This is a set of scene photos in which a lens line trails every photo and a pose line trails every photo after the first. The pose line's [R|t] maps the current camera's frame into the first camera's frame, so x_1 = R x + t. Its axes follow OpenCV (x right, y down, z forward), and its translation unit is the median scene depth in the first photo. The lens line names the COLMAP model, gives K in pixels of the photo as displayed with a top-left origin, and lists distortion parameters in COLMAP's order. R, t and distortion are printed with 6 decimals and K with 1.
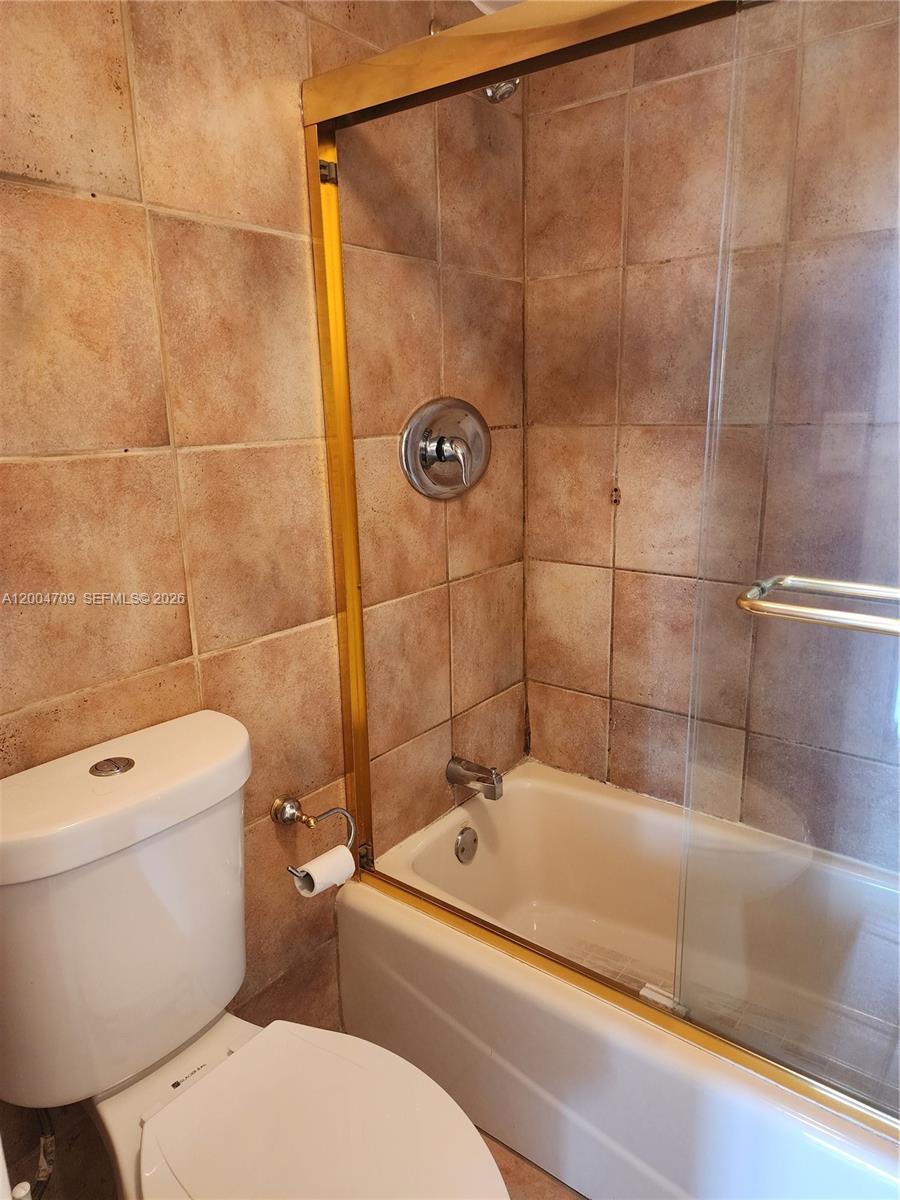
lens RADIAL K [[804.9, 0, 445.2], [0, 804.9, 595.5], [0, 0, 1]] dist [0.061659, -0.048643]
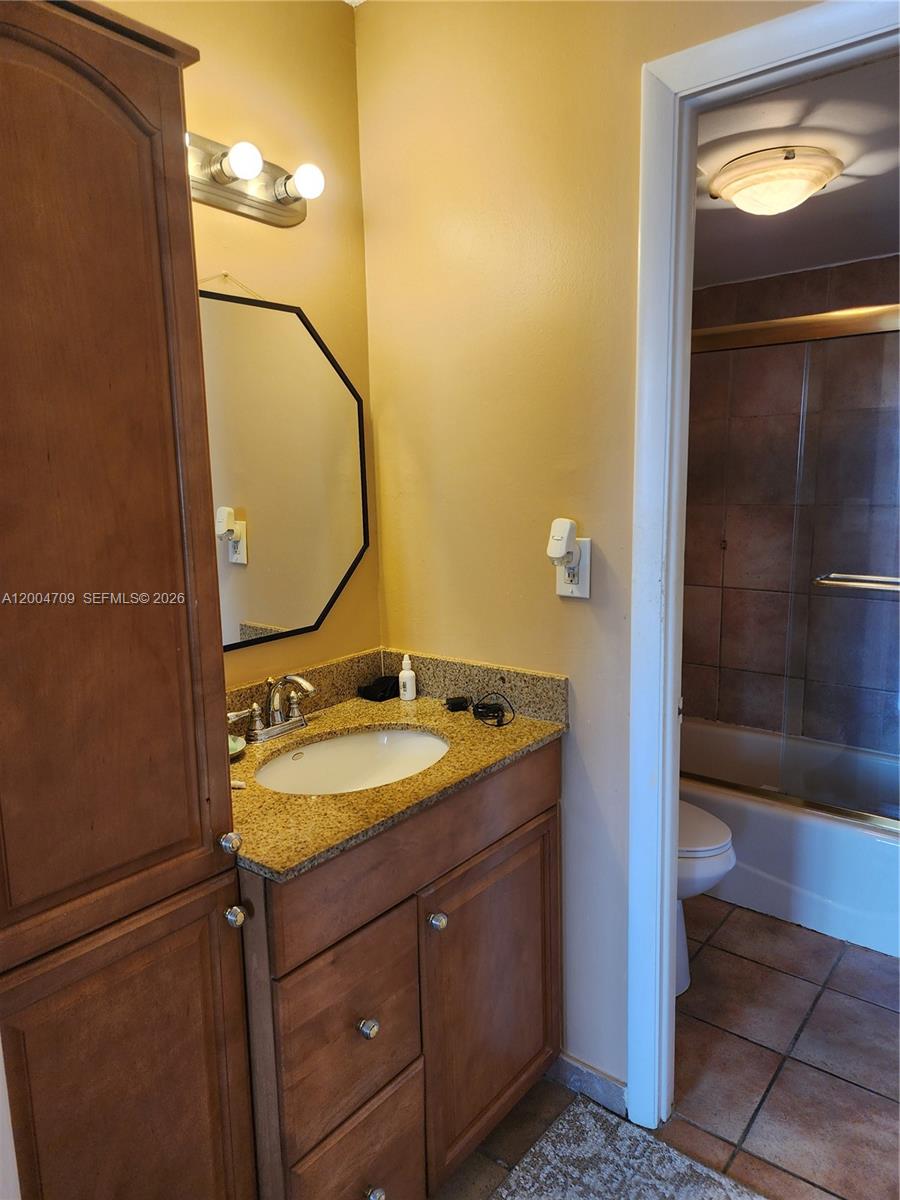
lens RADIAL K [[804.9, 0, 456.9], [0, 804.9, 605.5], [0, 0, 1]] dist [0.061659, -0.048643]
pose [[0.999969, 0.007778, -0.001577, -0.359090], [-0.007884, 0.996323, -0.085312, 0.159320], [0.000908, 0.085321, 0.996353, -0.719014]]
